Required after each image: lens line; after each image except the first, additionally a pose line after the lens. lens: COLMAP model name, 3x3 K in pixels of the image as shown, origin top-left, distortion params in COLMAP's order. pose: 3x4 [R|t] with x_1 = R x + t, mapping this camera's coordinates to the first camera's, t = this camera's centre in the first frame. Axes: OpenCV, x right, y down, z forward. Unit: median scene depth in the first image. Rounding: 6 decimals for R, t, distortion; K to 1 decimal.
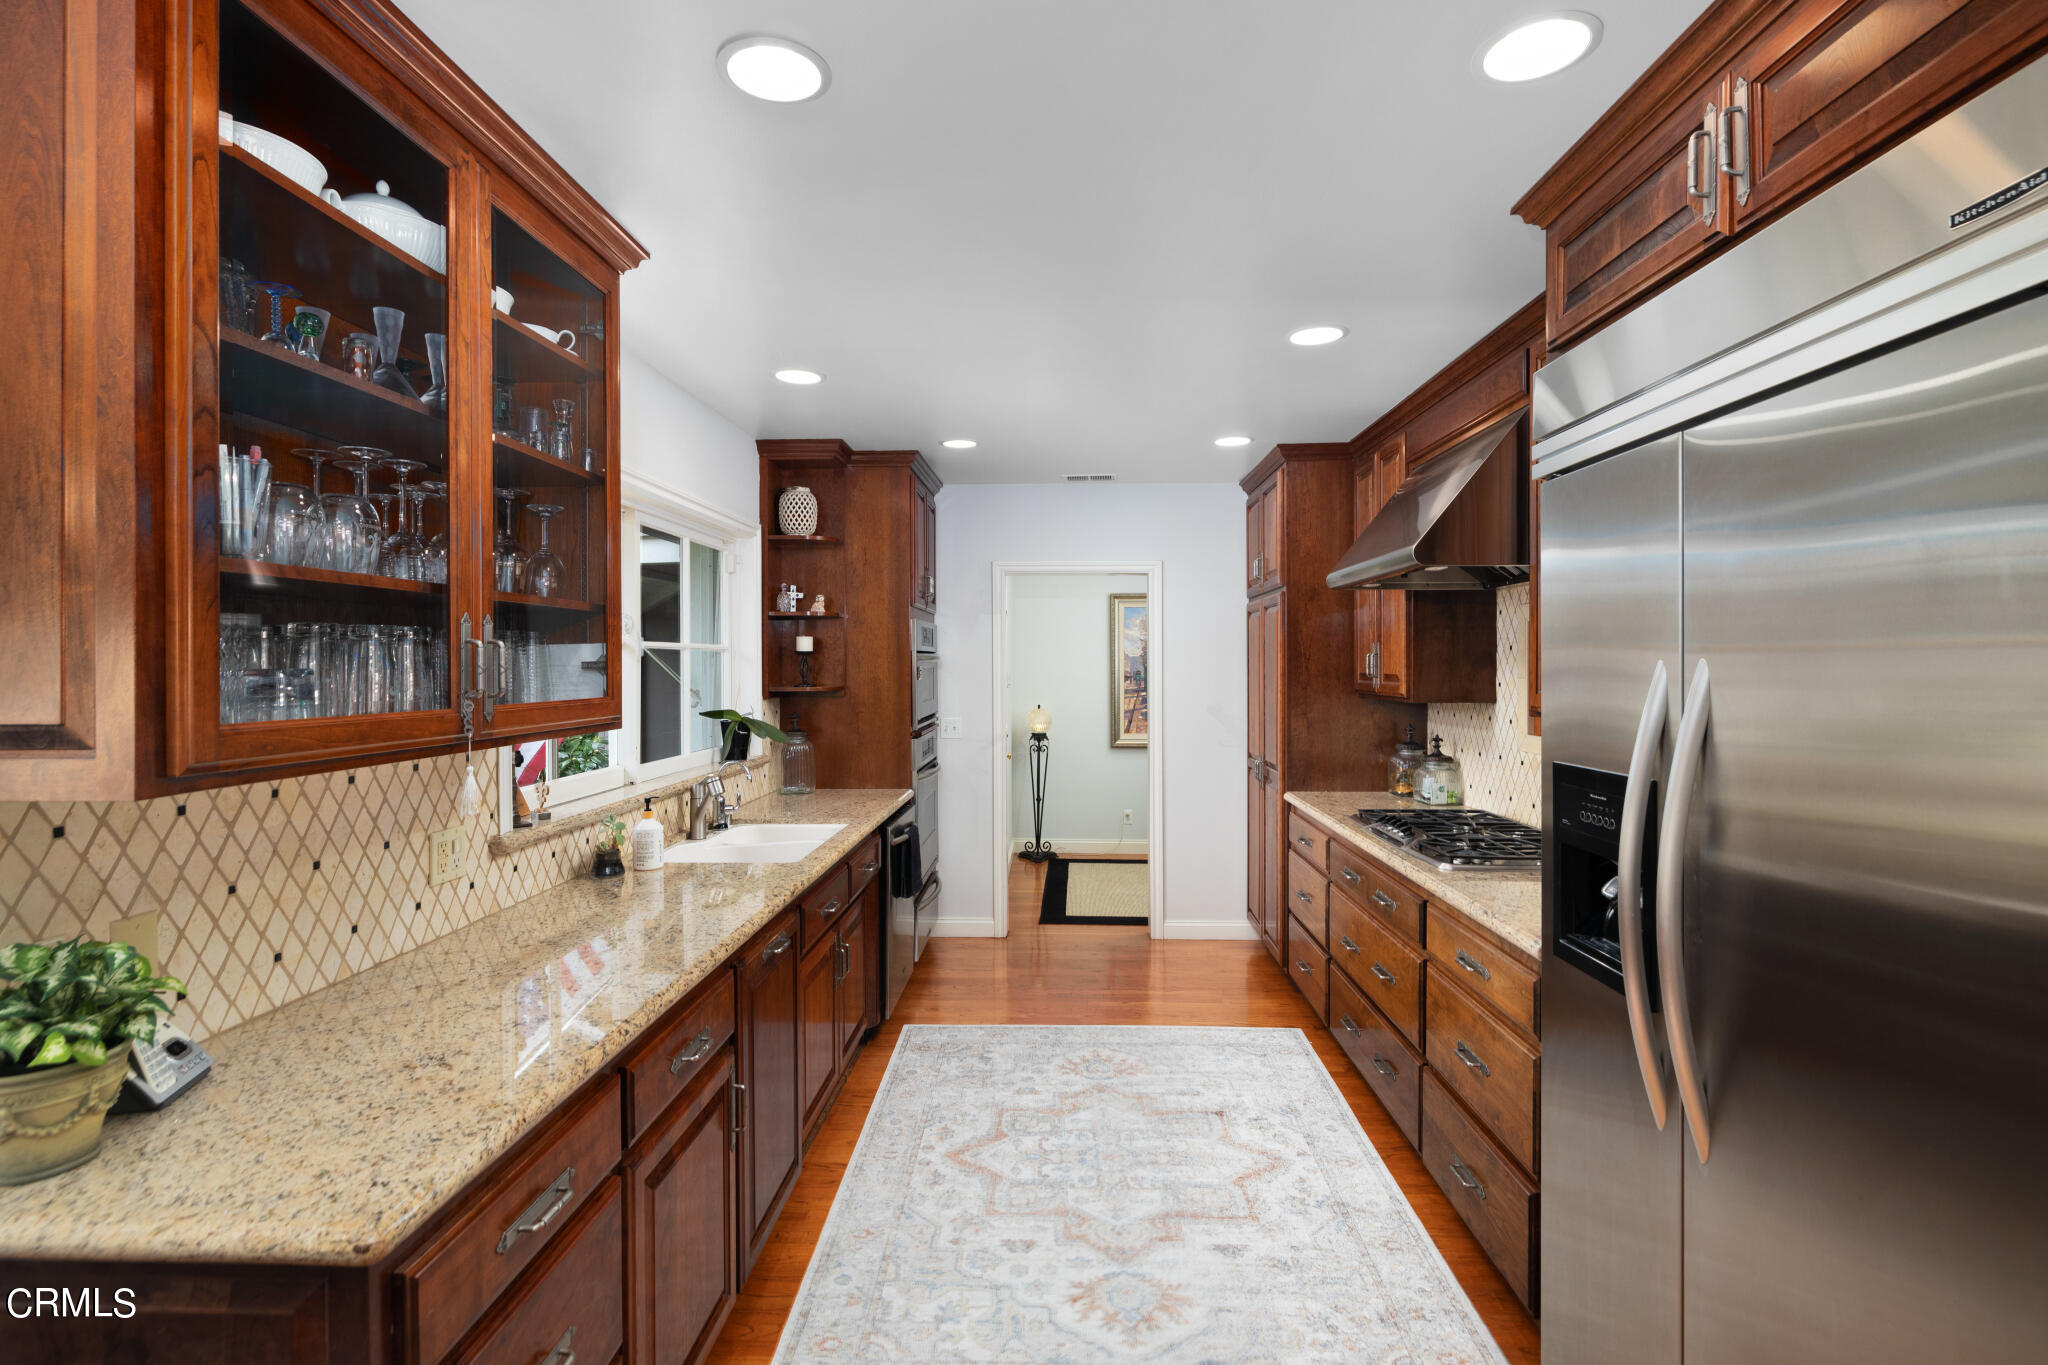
lens RADIAL K [[950.4, 0, 1020.0], [0, 950.4, 661.5], [0, 0, 1]] dist [-0.001785, 0.000258]
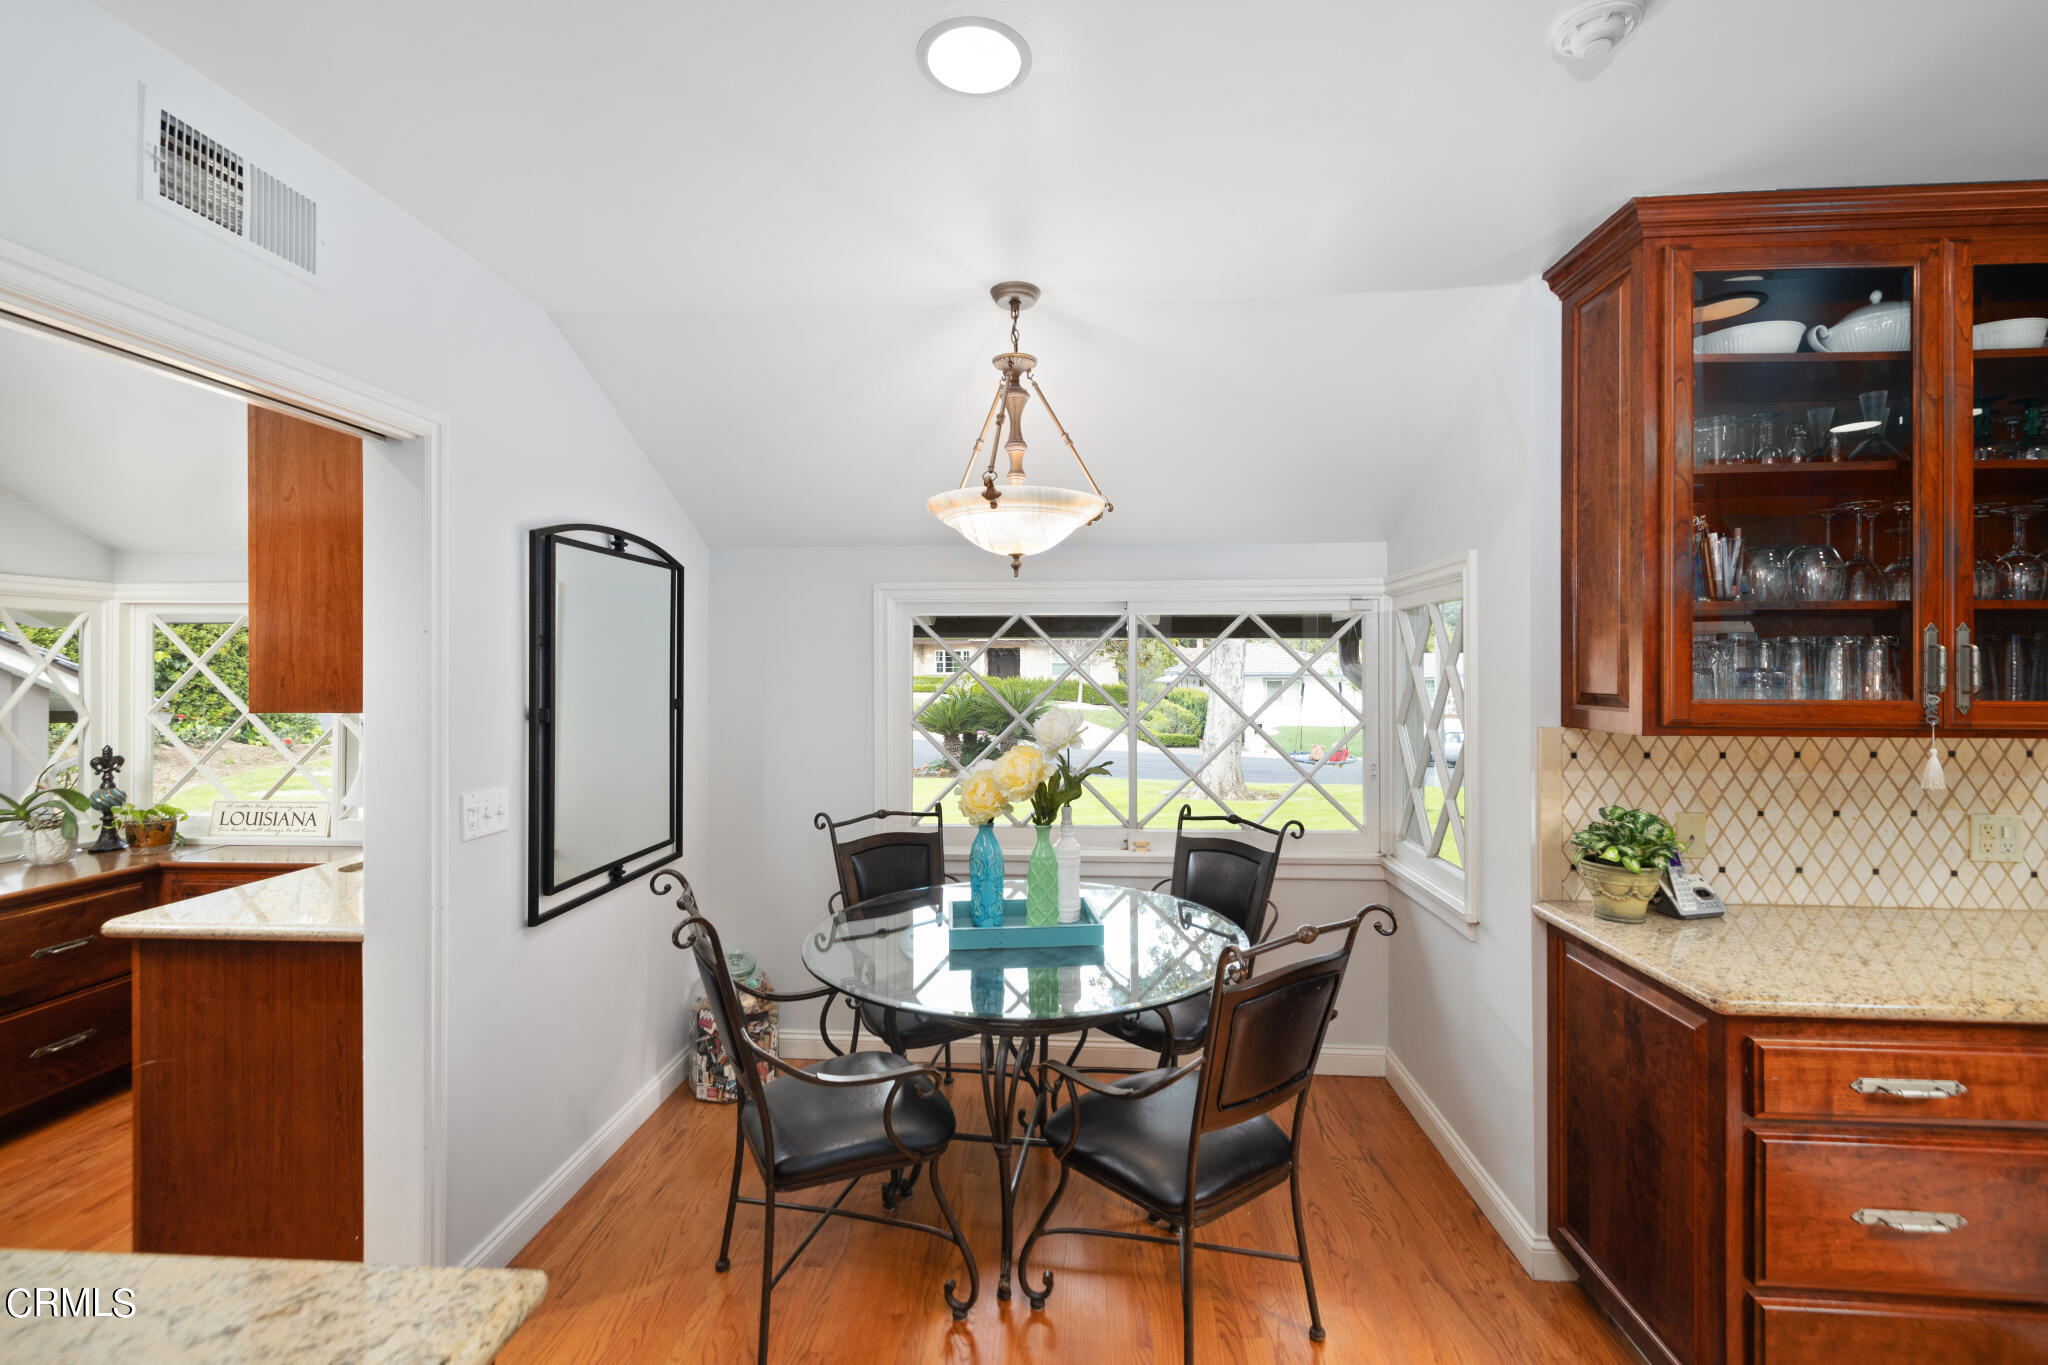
lens RADIAL K [[869.0, 0, 1023.4], [0, 869.0, 661.9], [0, 0, 1]] dist [0.001215, -0.000188]
pose [[-0.022346, 0.000242, -0.999750, 0.593991], [0.000321, 1.000000, 0.000235, -0.002210], [0.999750, -0.000316, -0.022347, -0.147352]]
